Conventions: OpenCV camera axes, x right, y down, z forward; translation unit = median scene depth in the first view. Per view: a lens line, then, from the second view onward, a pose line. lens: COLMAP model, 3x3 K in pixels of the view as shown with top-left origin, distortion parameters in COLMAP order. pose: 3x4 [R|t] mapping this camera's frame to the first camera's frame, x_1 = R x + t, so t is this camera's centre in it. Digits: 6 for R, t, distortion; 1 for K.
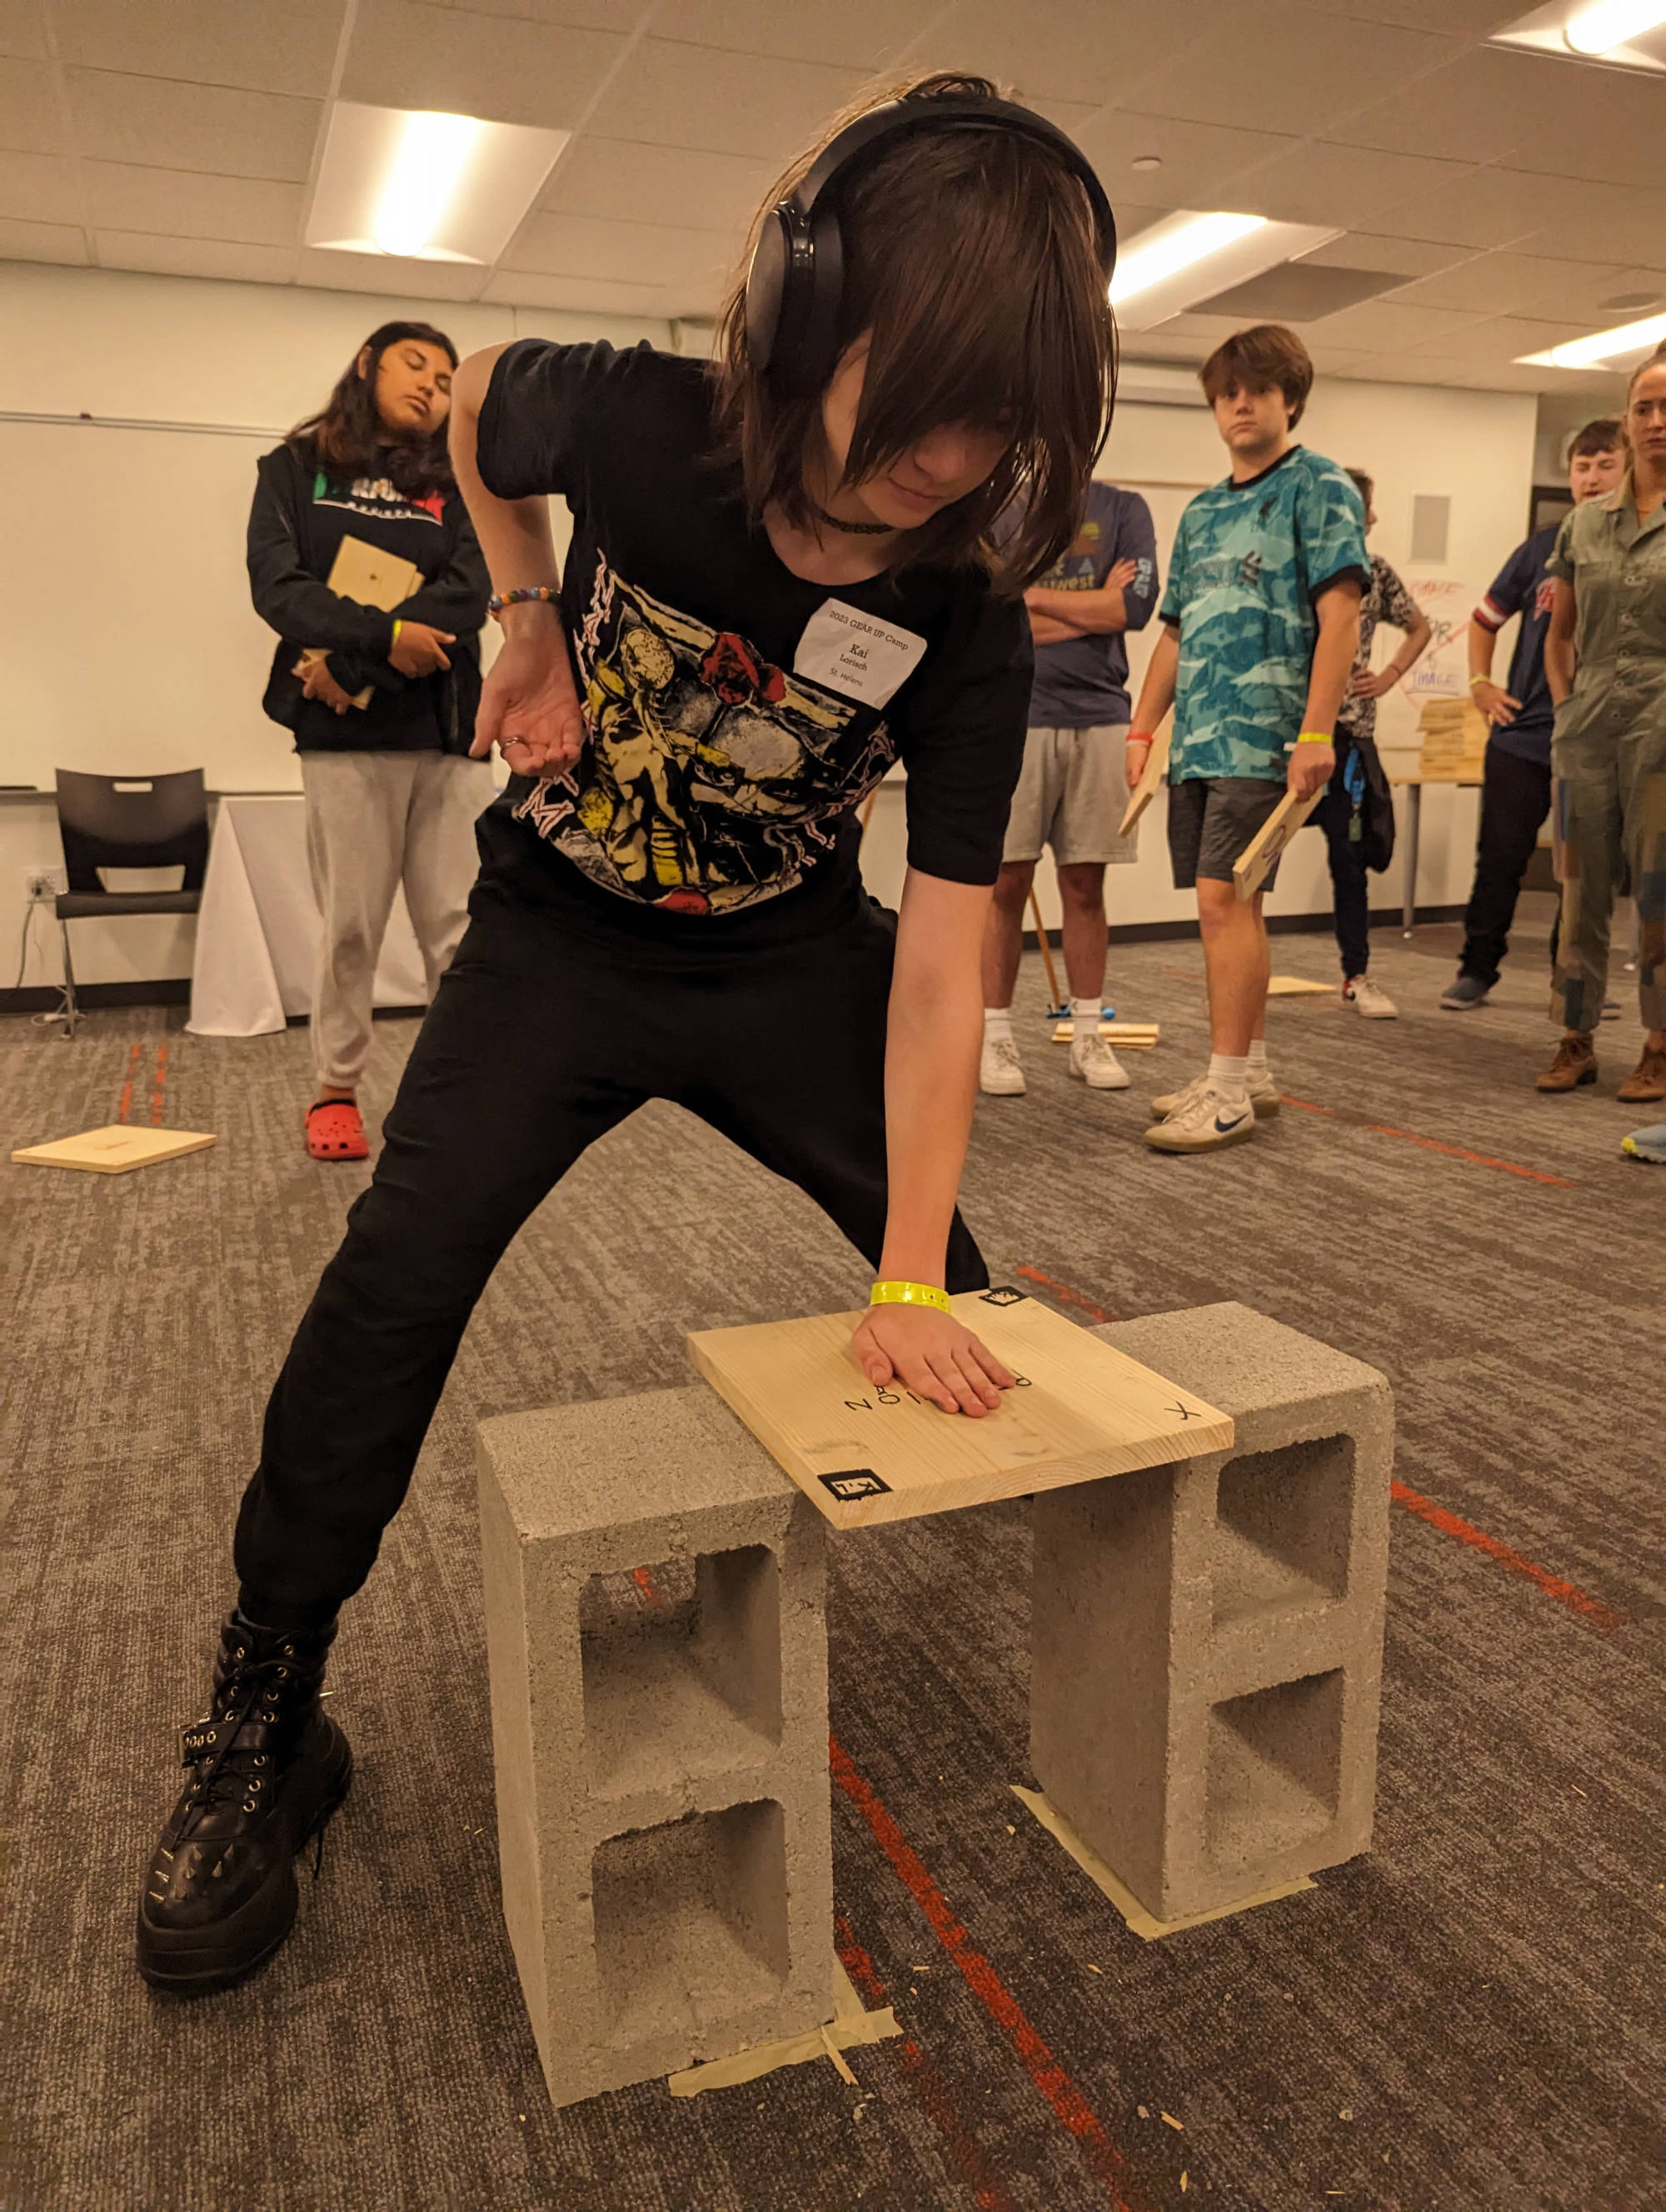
lens RADIAL K [[1567.5, 0, 834.8], [0, 1567.5, 1087.9], [0, 0, 1]] dist [0.039799, -0.048798]
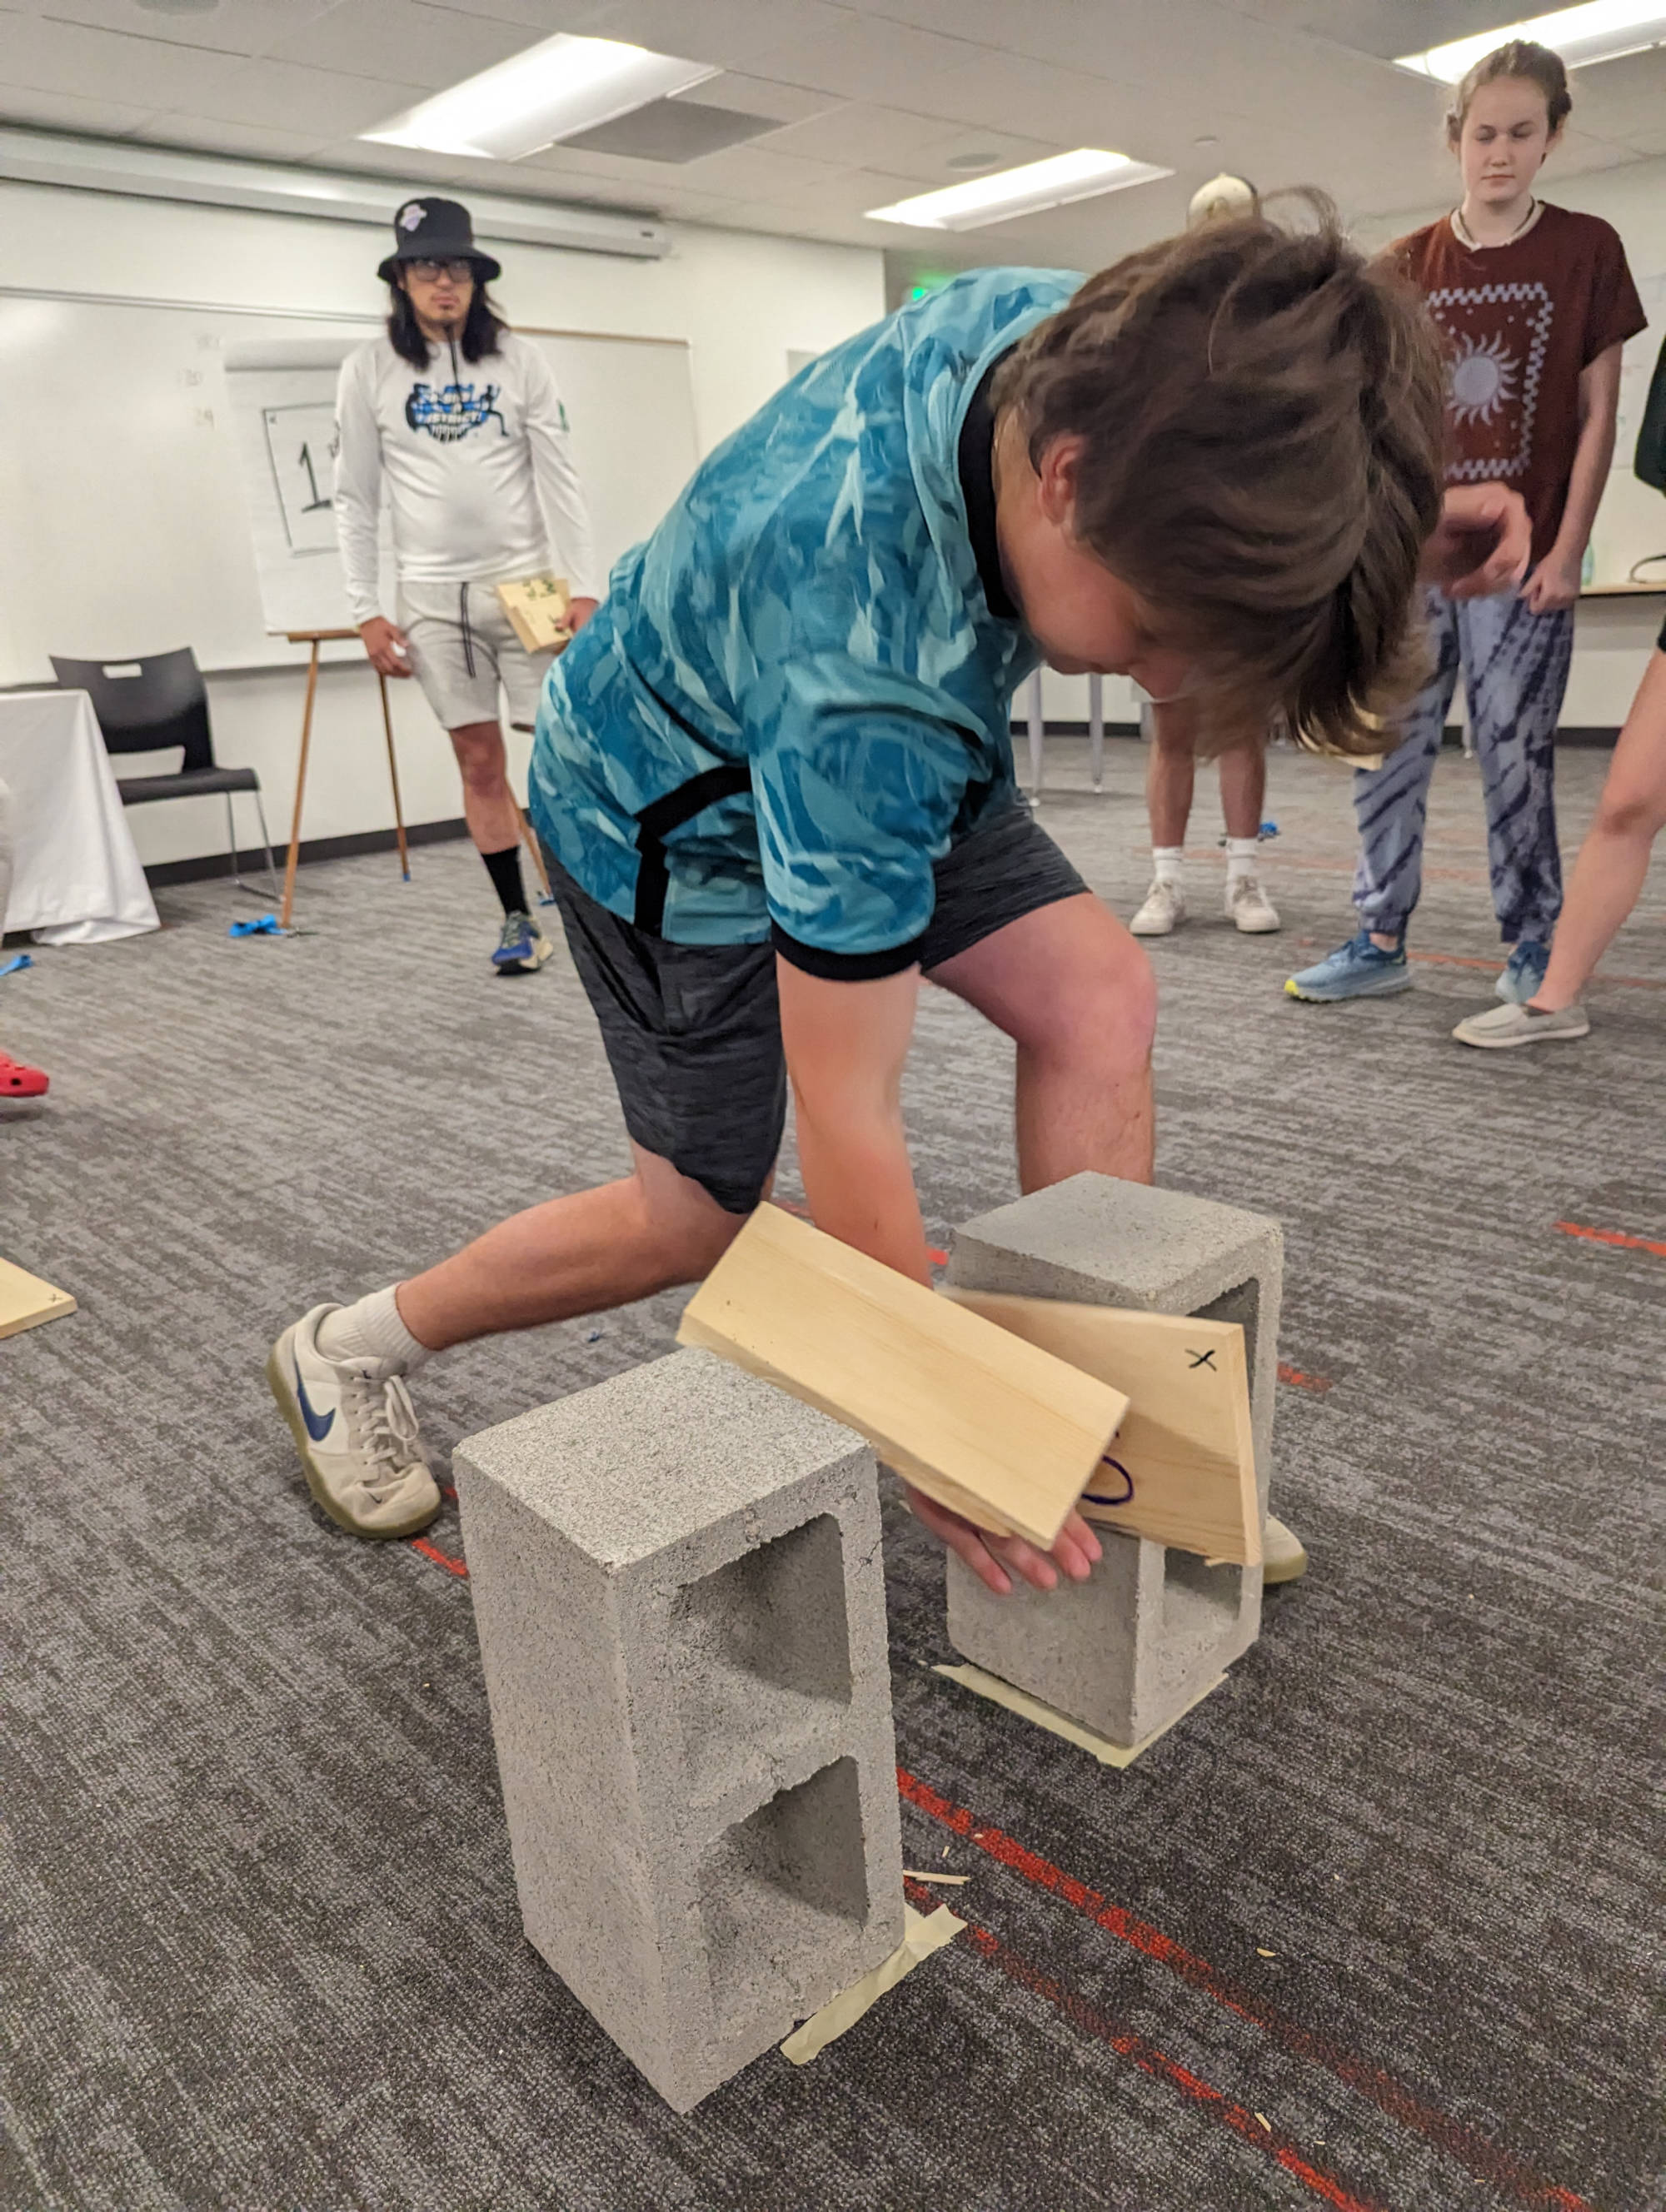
lens RADIAL K [[1563.8, 0, 831.7], [0, 1563.8, 1109.4], [0, 0, 1]] dist [0.047041, -0.050073]
pose [[0.921747, -0.155779, 0.355126, -0.228049], [0.121333, 0.985641, 0.117432, -0.045124], [-0.368320, -0.065154, 0.927413, 0.072982]]
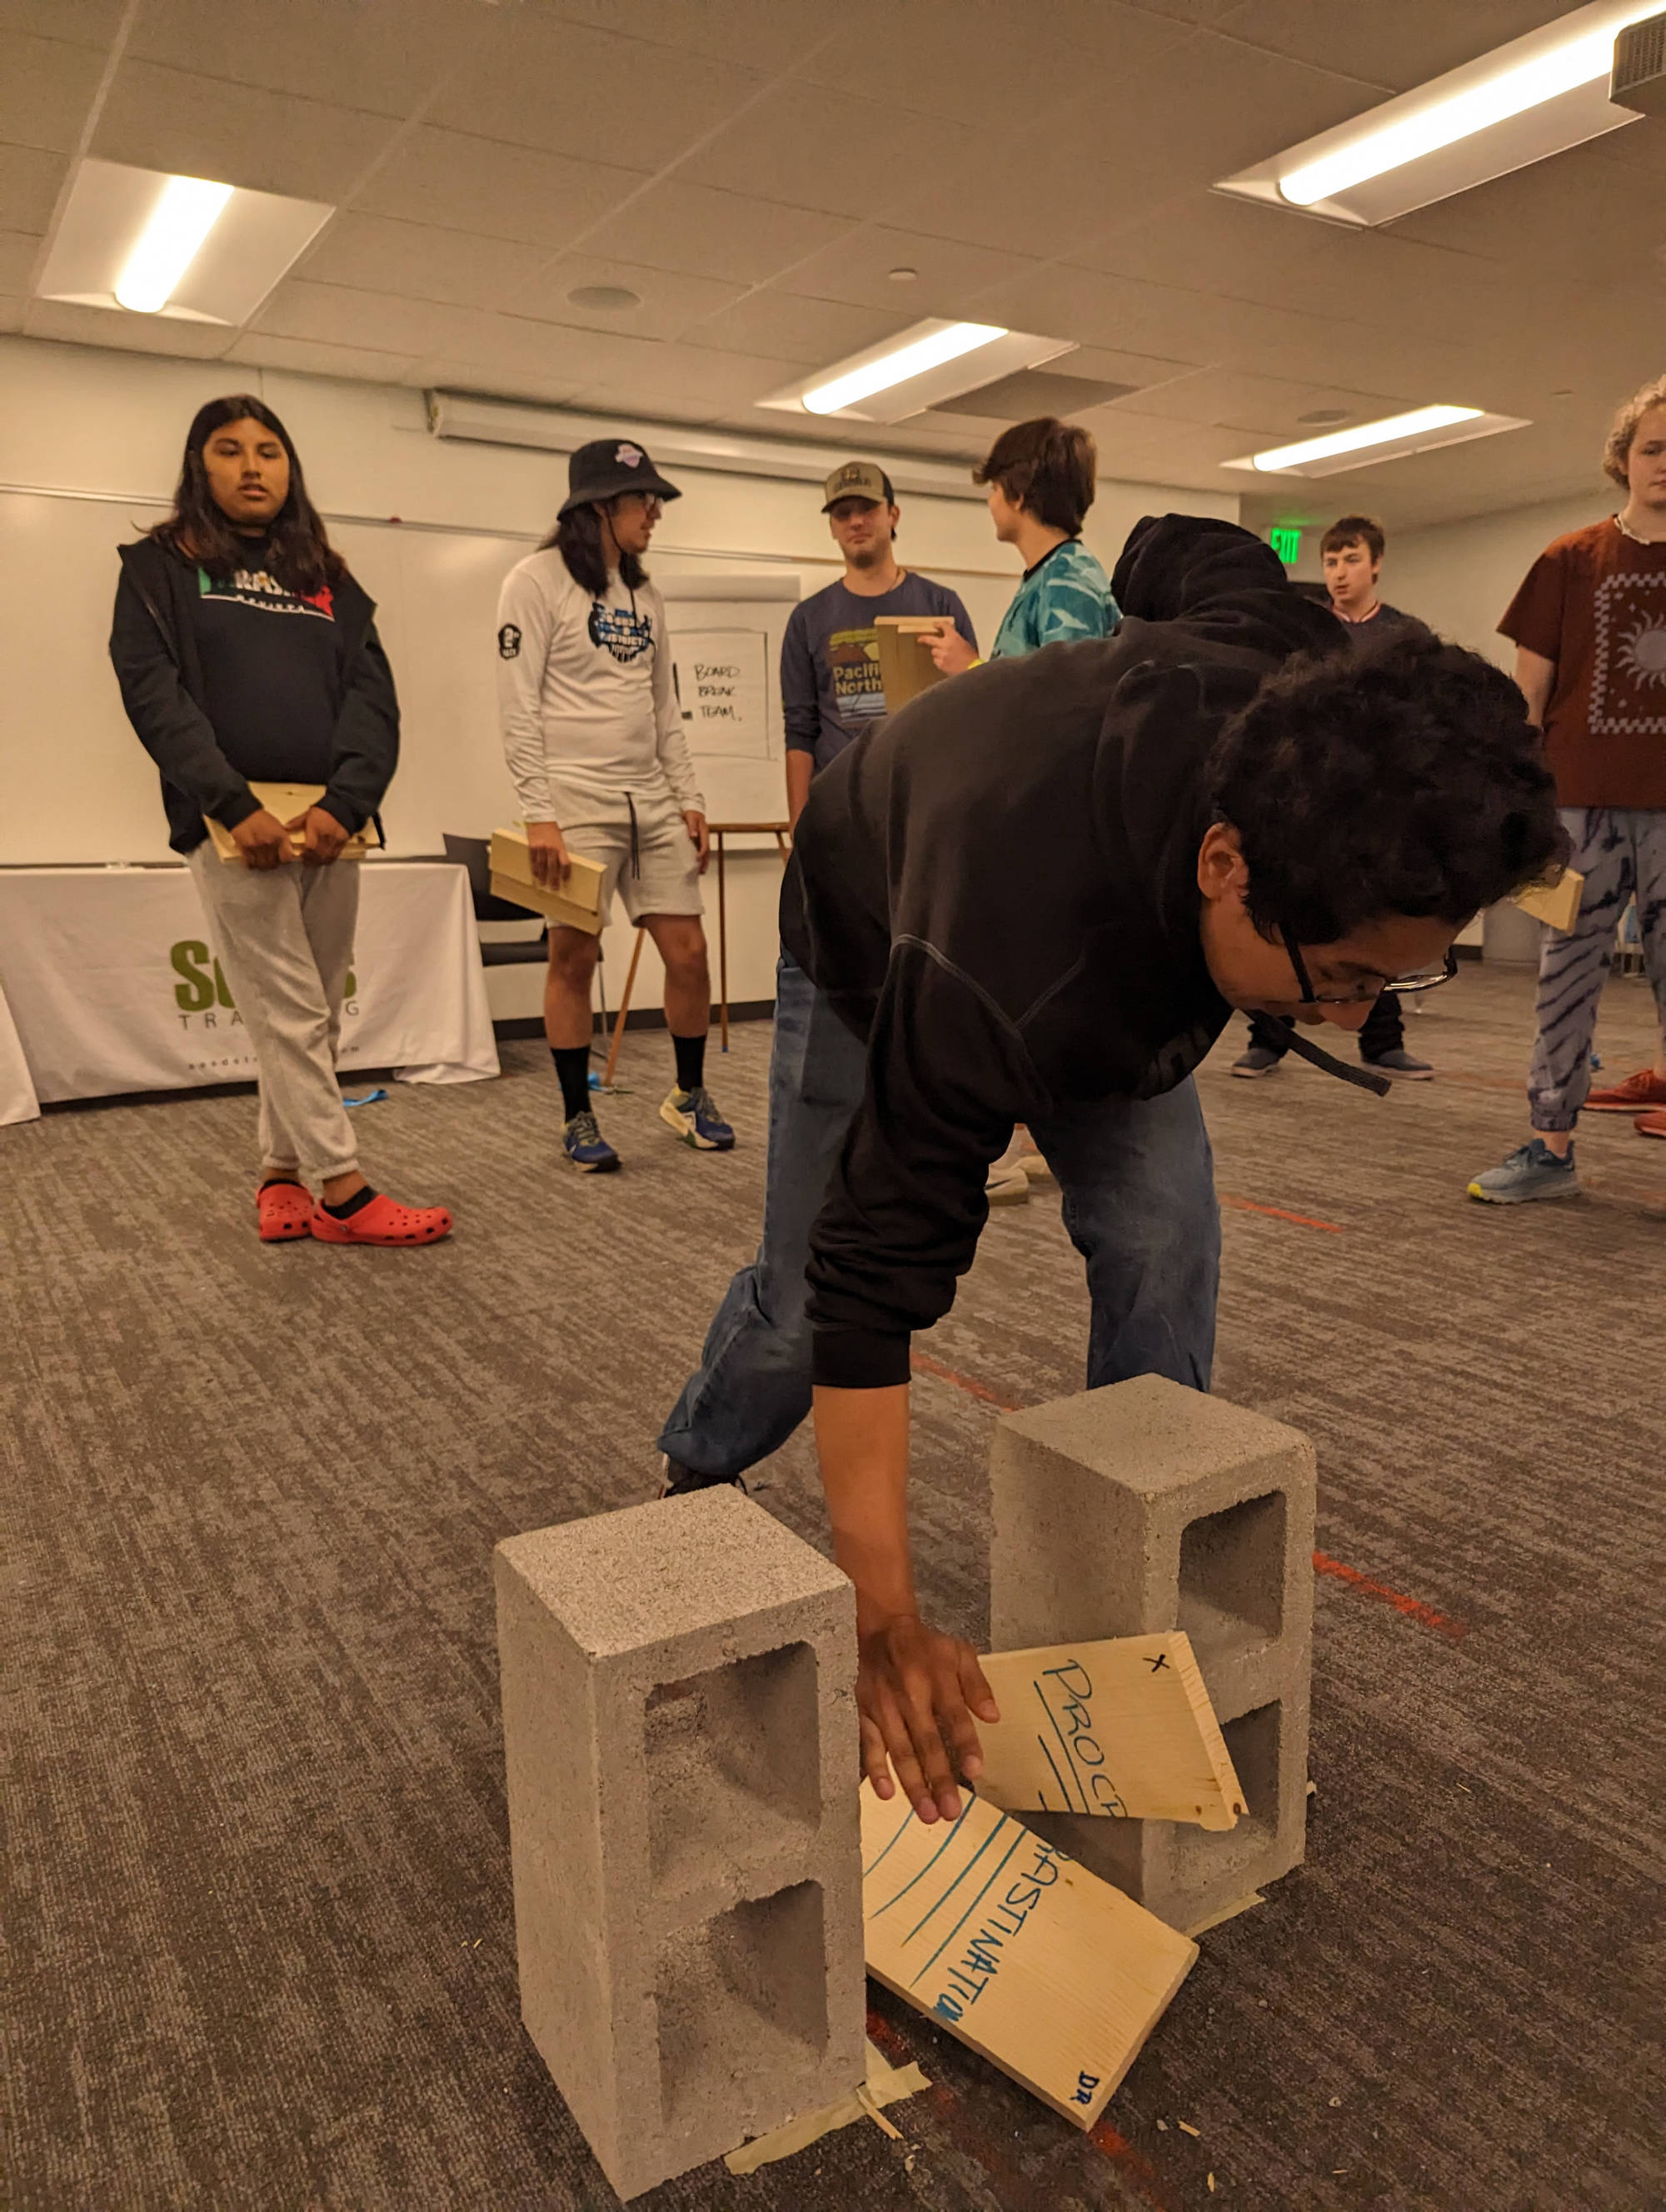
lens RADIAL K [[1557.3, 0, 839.5], [0, 1557.3, 1112.0], [0, 0, 1]] dist [0.030086, -0.039727]
pose [[0.985183, -0.033492, 0.168206, -0.123045], [0.036604, 0.999211, -0.015433, -0.033298], [-0.167557, 0.021361, 0.985631, -0.036729]]
